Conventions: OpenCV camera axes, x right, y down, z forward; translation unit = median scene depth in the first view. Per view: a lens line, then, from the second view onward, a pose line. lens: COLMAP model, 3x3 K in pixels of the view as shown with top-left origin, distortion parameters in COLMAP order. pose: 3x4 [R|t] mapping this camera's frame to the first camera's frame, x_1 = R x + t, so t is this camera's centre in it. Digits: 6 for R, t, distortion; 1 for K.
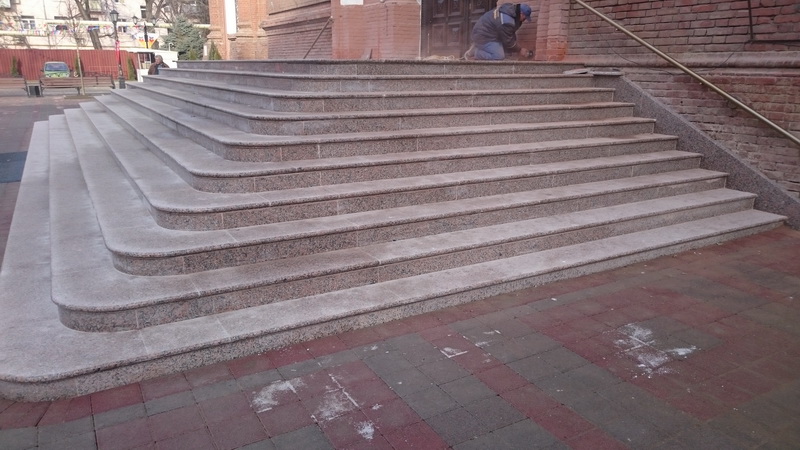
lens RADIAL K [[579.1, 0, 398.8], [0, 579.1, 225.8], [0, 0, 1]] dist [0.014139, 0.002053]
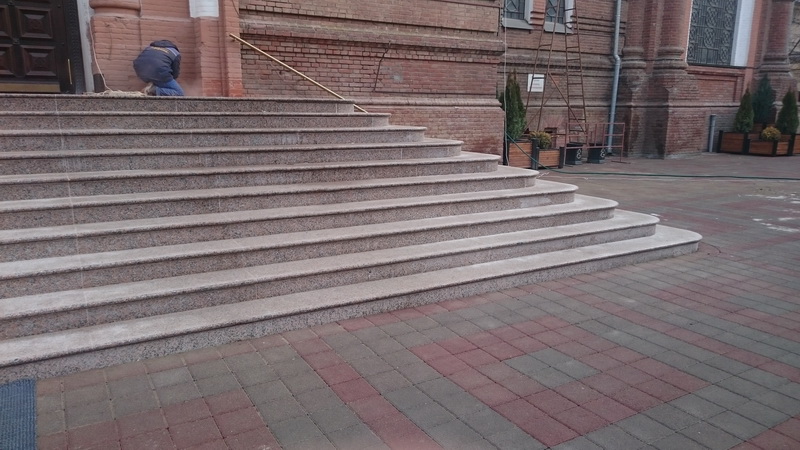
lens RADIAL K [[579.1, 0, 399.3], [0, 579.1, 225.3], [0, 0, 1]] dist [0.014139, 0.002053]
pose [[-0.020492, -0.210191, 0.977446, -1.262064], [0.254524, 0.944343, 0.208409, -0.260369], [-0.966849, 0.253054, 0.034147, 0.908568]]
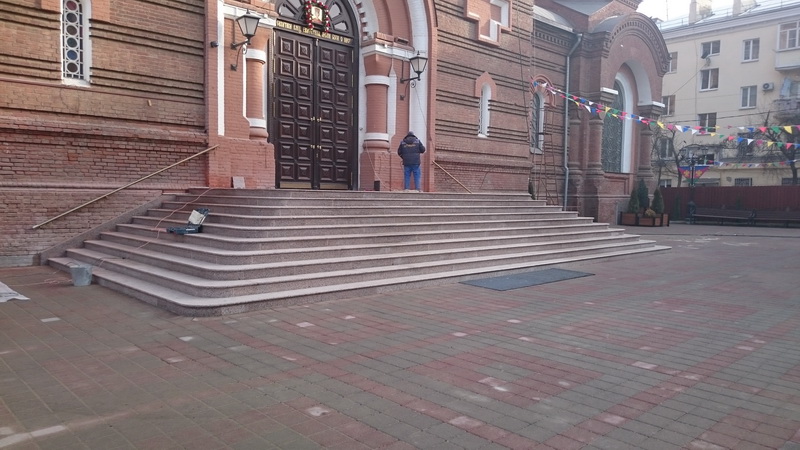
lens RADIAL K [[579.1, 0, 399.2], [0, 579.1, 224.4], [0, 0, 1]] dist [0.014139, 0.002053]
pose [[-0.242473, -0.058309, 0.968404, -2.542918], [0.242416, 0.962887, 0.118674, -0.607740], [-0.939383, 0.263532, -0.219339, 2.155784]]
